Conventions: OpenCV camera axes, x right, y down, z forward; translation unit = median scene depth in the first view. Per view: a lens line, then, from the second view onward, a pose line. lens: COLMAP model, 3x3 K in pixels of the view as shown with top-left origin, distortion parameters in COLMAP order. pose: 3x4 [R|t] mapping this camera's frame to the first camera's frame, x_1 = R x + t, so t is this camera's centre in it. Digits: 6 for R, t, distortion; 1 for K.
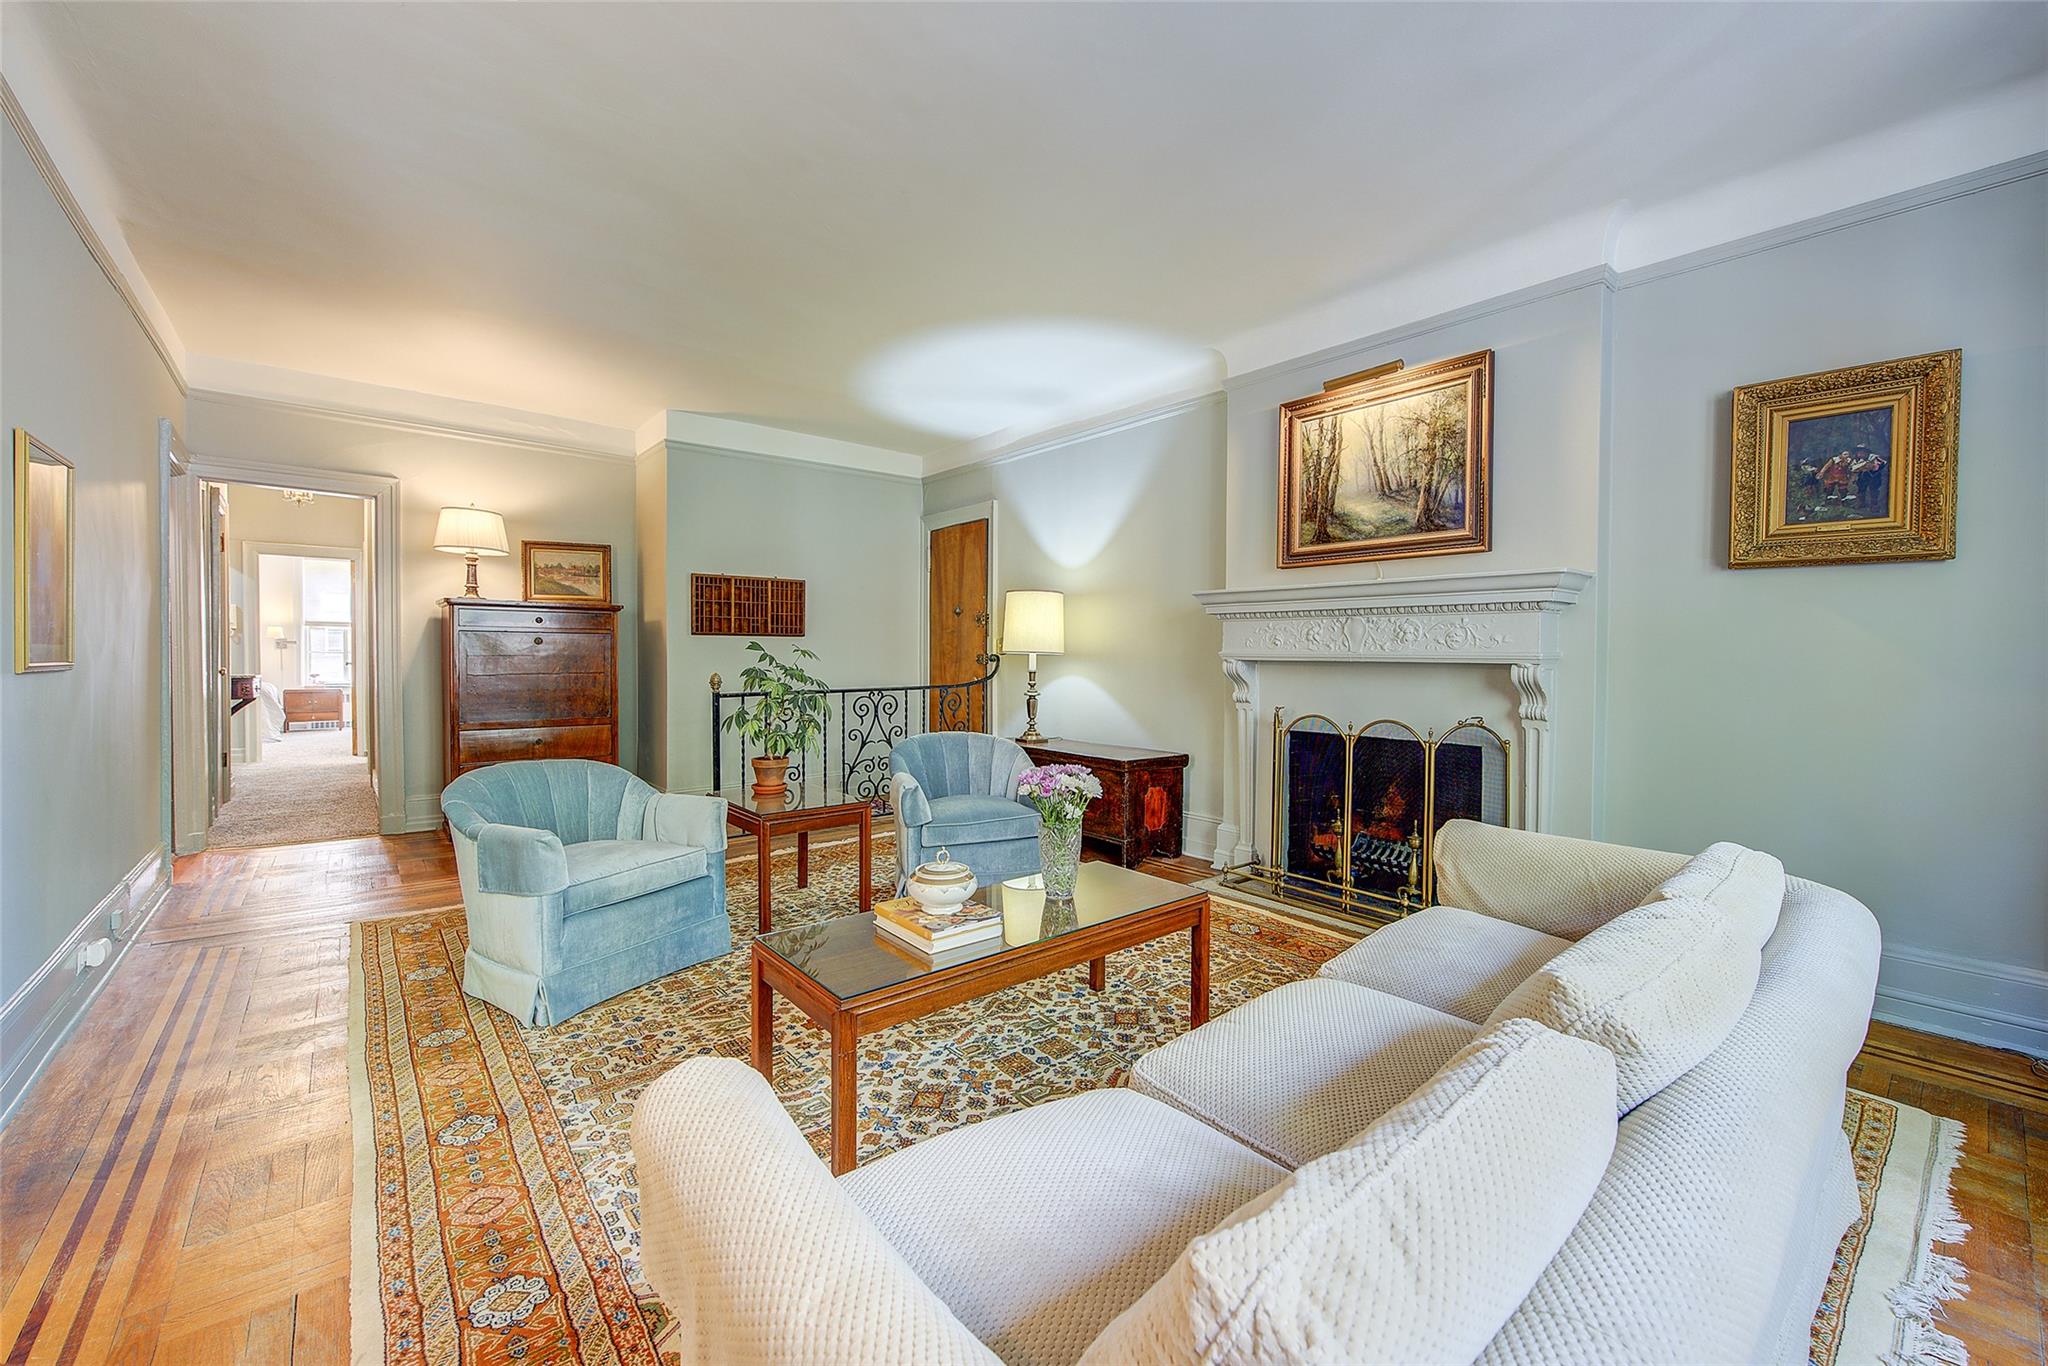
lens RADIAL K [[814.7, 0, 1028.3], [0, 814.7, 669.3], [0, 0, 1]] dist [0.002772, -0.002498]
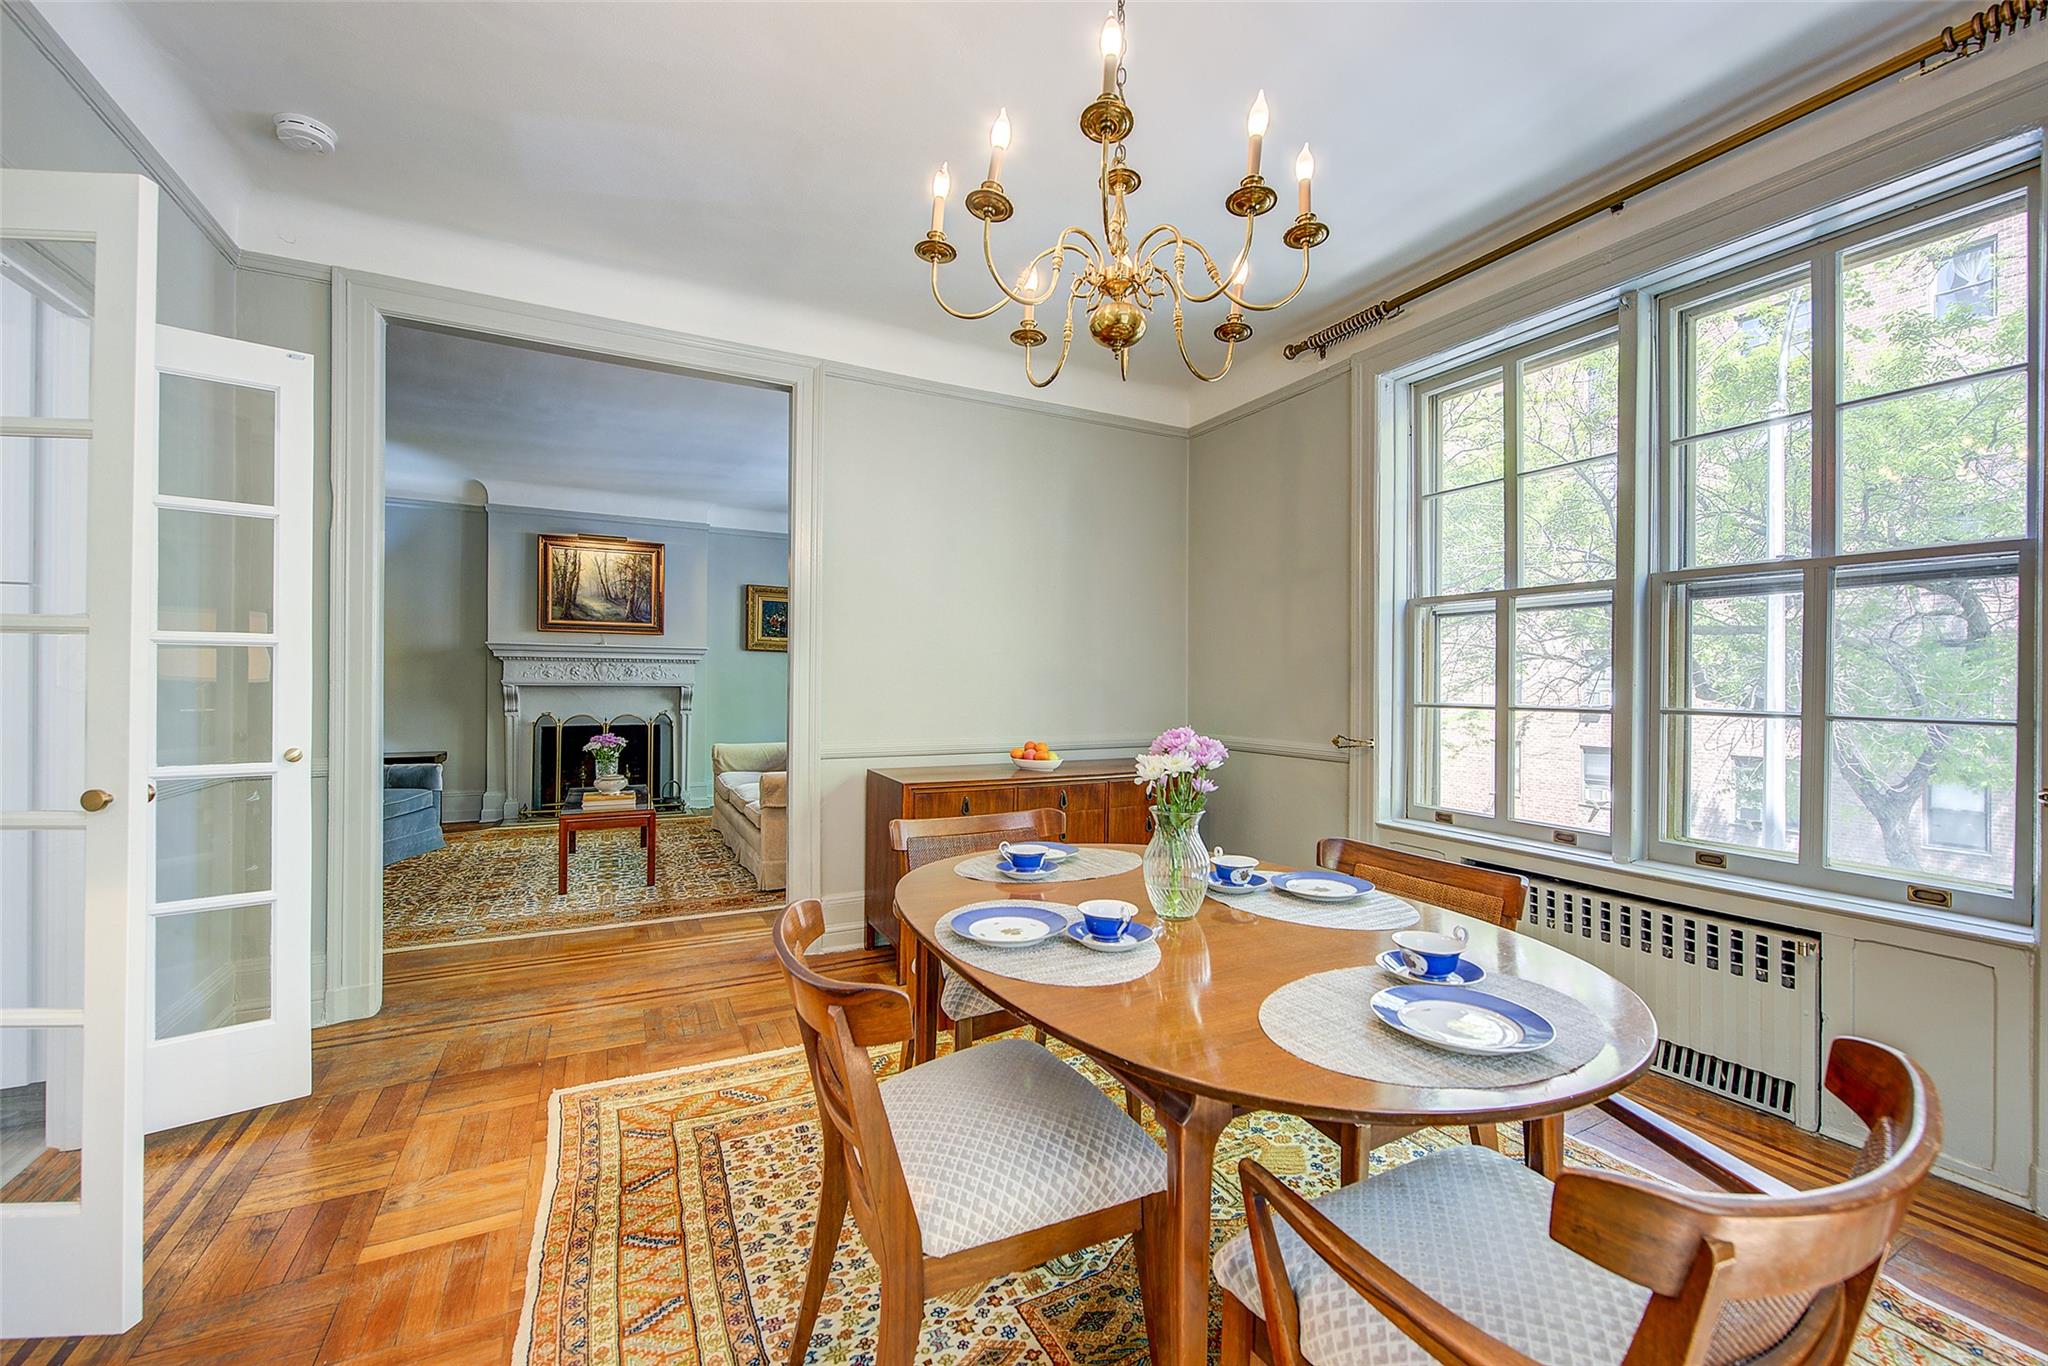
lens RADIAL K [[814.7, 0, 1023.7], [0, 814.7, 685.1], [0, 0, 1]] dist [0.002772, -0.002498]
pose [[0.217203, 0.000549, 0.976126, -1.182407], [0.016514, 0.999855, -0.004237, 0.012704], [-0.975987, 0.017041, 0.217162, -0.361756]]
